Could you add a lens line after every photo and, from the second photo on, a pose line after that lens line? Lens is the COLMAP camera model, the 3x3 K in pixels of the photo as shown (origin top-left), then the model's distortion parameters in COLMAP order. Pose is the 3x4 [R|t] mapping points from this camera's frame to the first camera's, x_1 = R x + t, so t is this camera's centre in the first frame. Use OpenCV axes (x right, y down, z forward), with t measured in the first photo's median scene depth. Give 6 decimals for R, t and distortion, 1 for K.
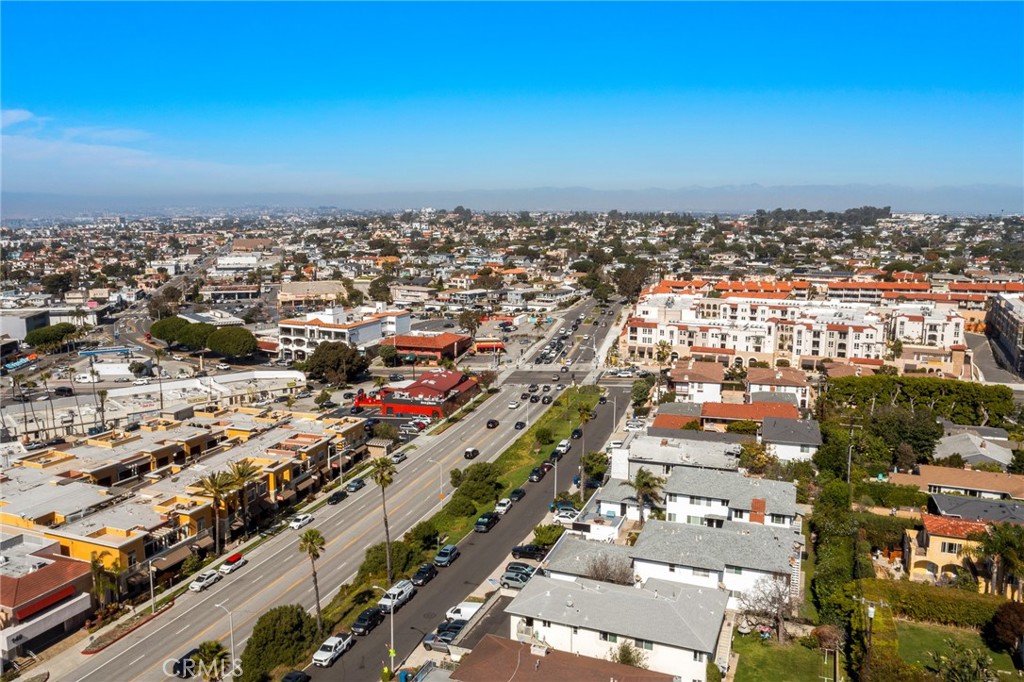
lens RADIAL K [[797.9, 0, 512.0], [0, 797.9, 341.0], [0, 0, 1]] dist [-0.005937, -0.005433]
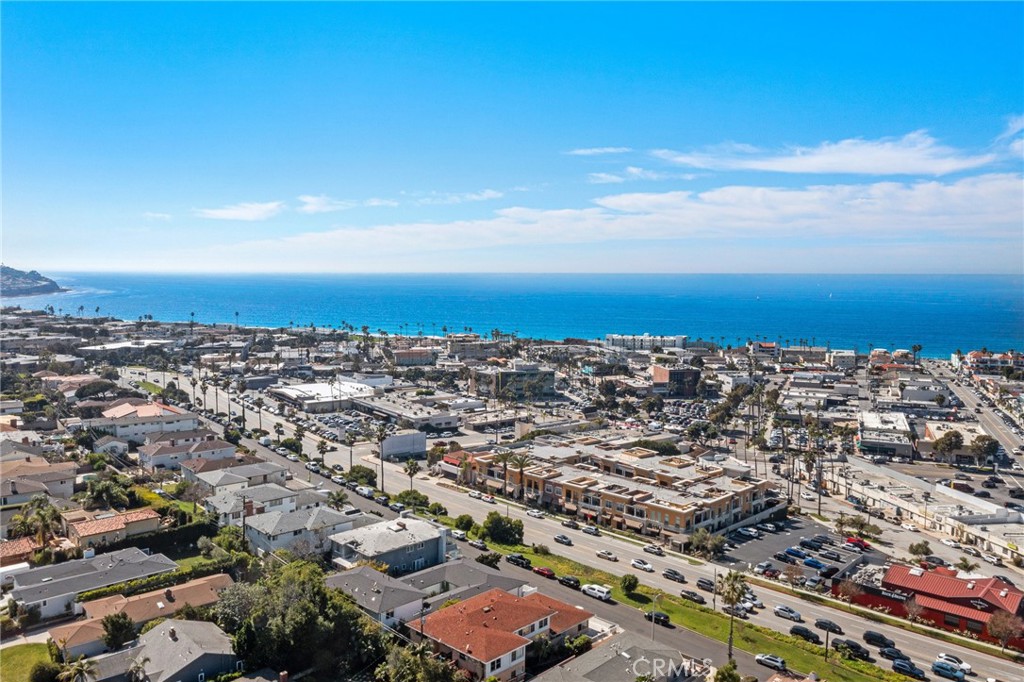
lens RADIAL K [[824.6, 0, 516.1], [0, 824.6, 339.7], [0, 0, 1]] dist [-0.011097, -0.002866]
pose [[-0.445185, 0.073688, -0.892401, 0.566255], [-0.157127, 0.974716, 0.158870, -0.171700], [0.881545, 0.210947, -0.422351, 0.775188]]
